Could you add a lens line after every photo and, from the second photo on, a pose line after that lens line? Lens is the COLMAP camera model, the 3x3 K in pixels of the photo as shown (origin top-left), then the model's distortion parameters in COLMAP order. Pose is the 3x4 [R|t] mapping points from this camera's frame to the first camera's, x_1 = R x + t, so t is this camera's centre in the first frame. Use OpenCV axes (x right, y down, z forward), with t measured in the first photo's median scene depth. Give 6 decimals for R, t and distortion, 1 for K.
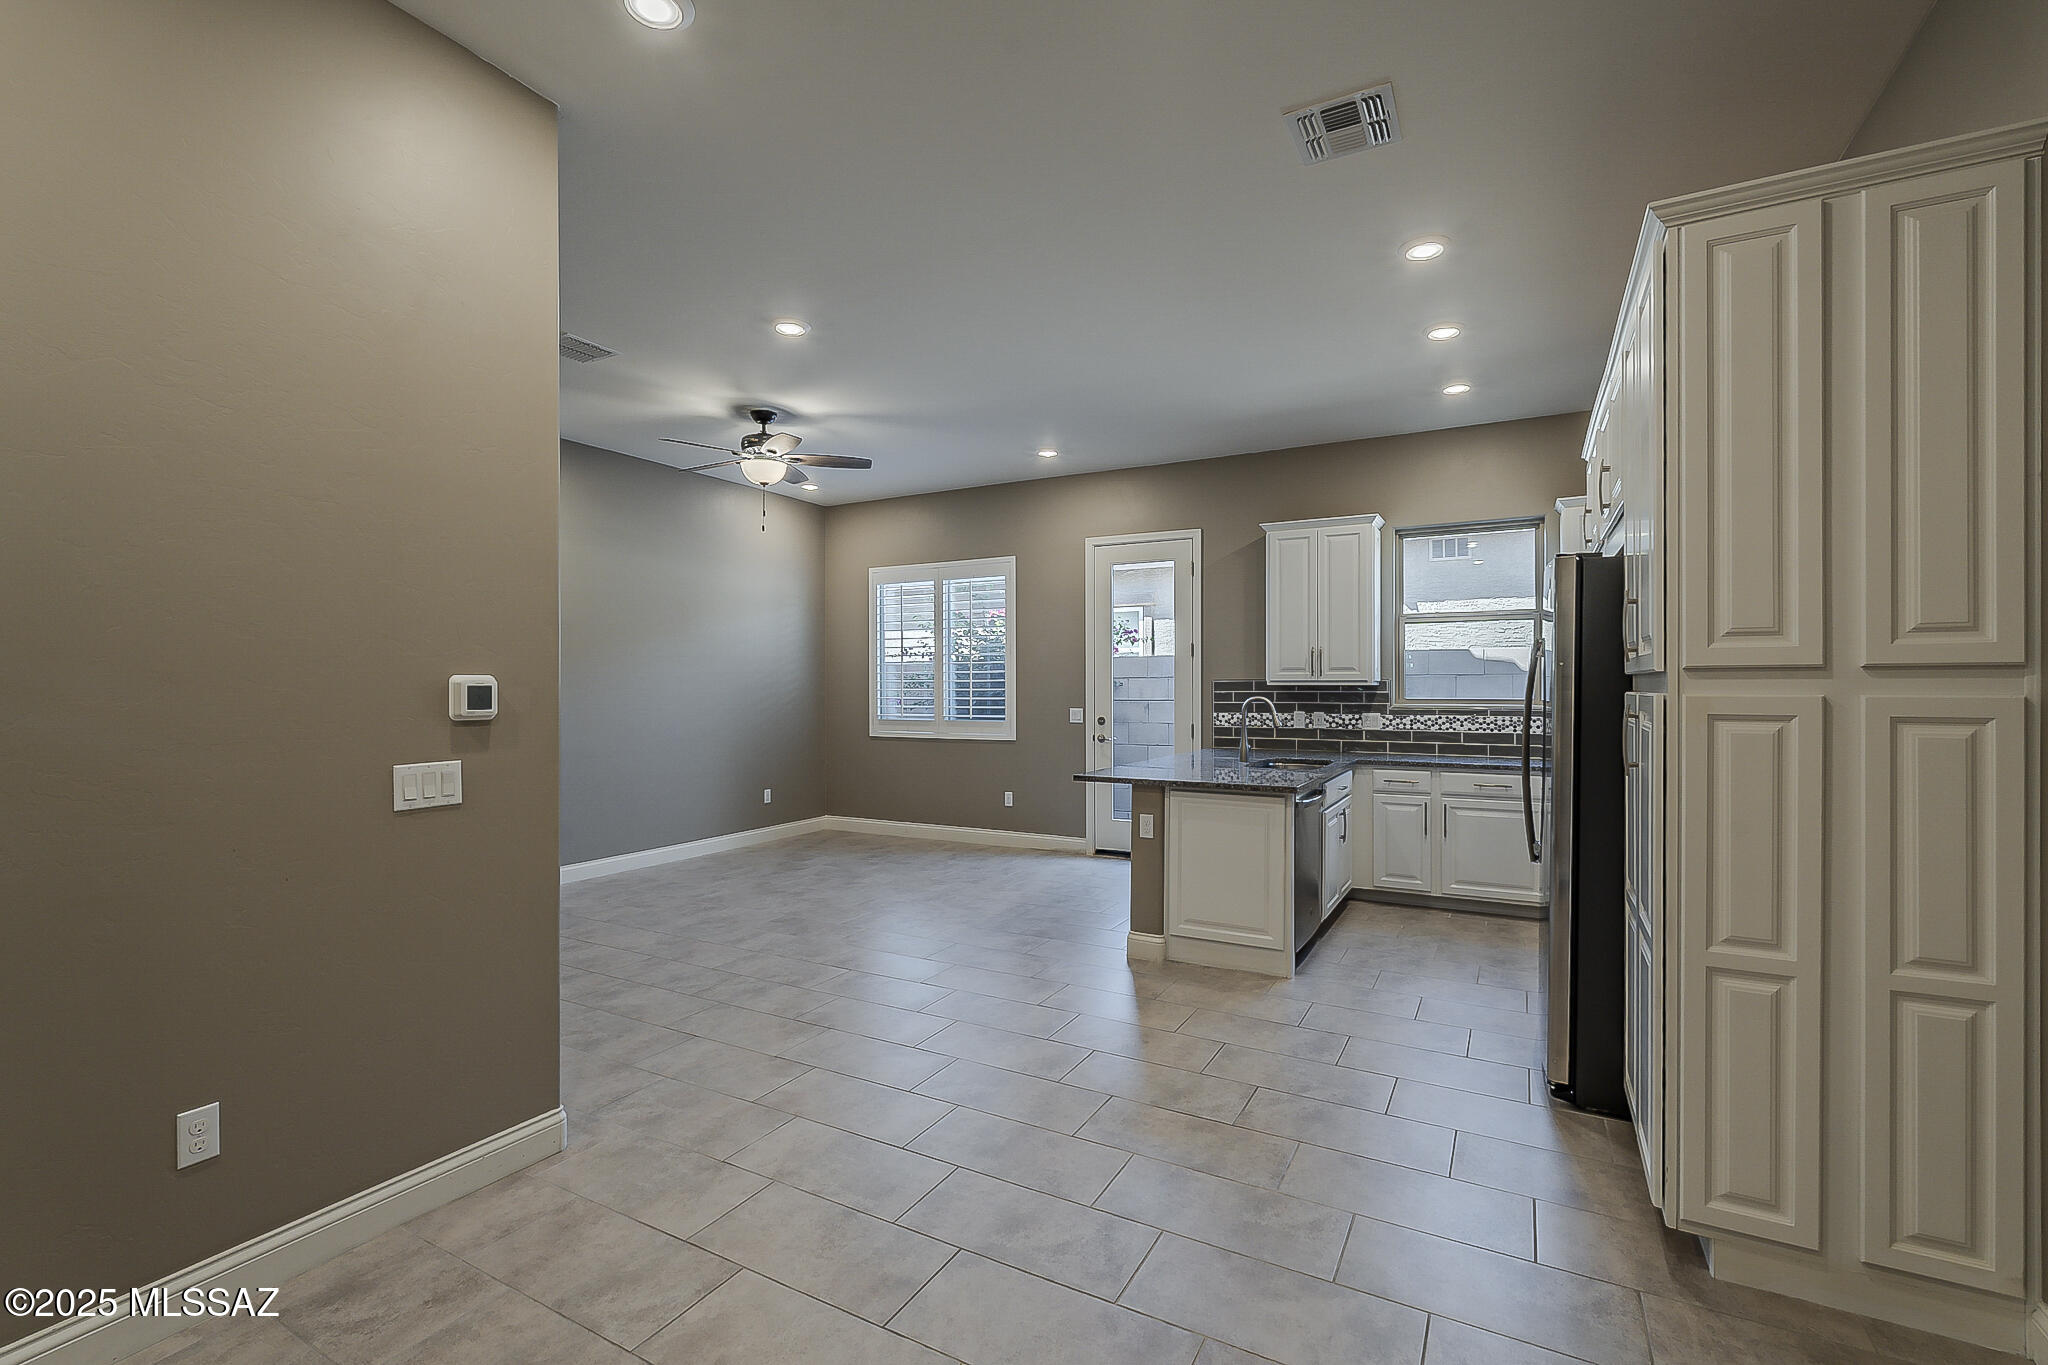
lens RADIAL K [[900.5, 0, 1025.8], [0, 900.5, 687.6], [0, 0, 1]] dist [-0.003924, -0.000029]
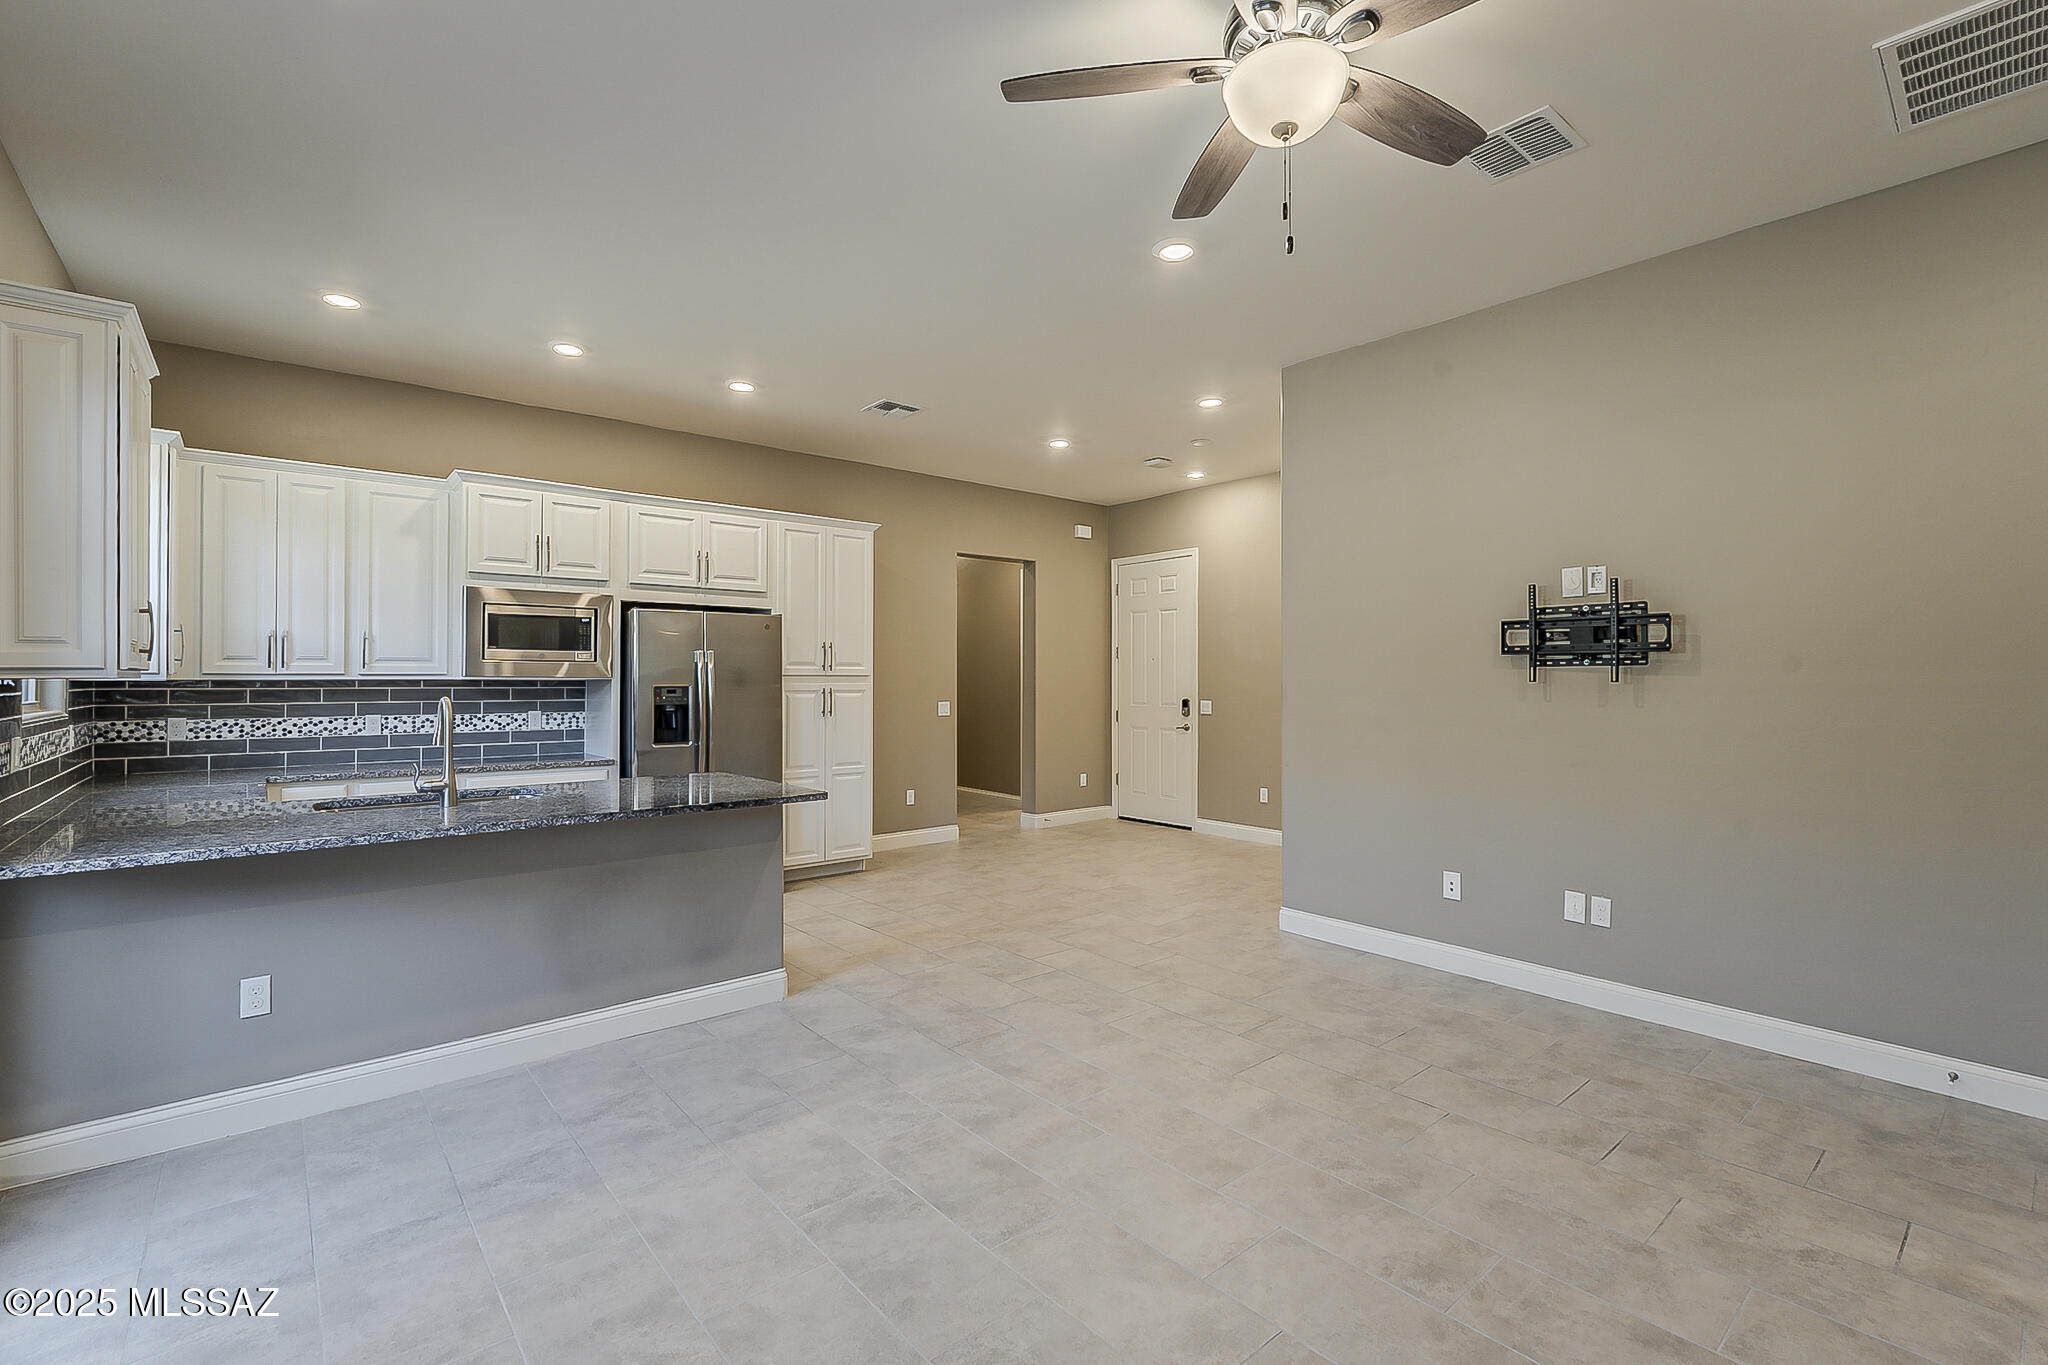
lens RADIAL K [[901.1, 0, 1024.0], [0, 901.1, 682.5], [0, 0, 1]] dist [-0.002930, -0.000542]
pose [[-0.936073, 0.000449, 0.351805, -0.268770], [0.002529, 0.999982, 0.005453, -0.002454], [-0.351796, 0.005994, -0.936058, 1.165973]]
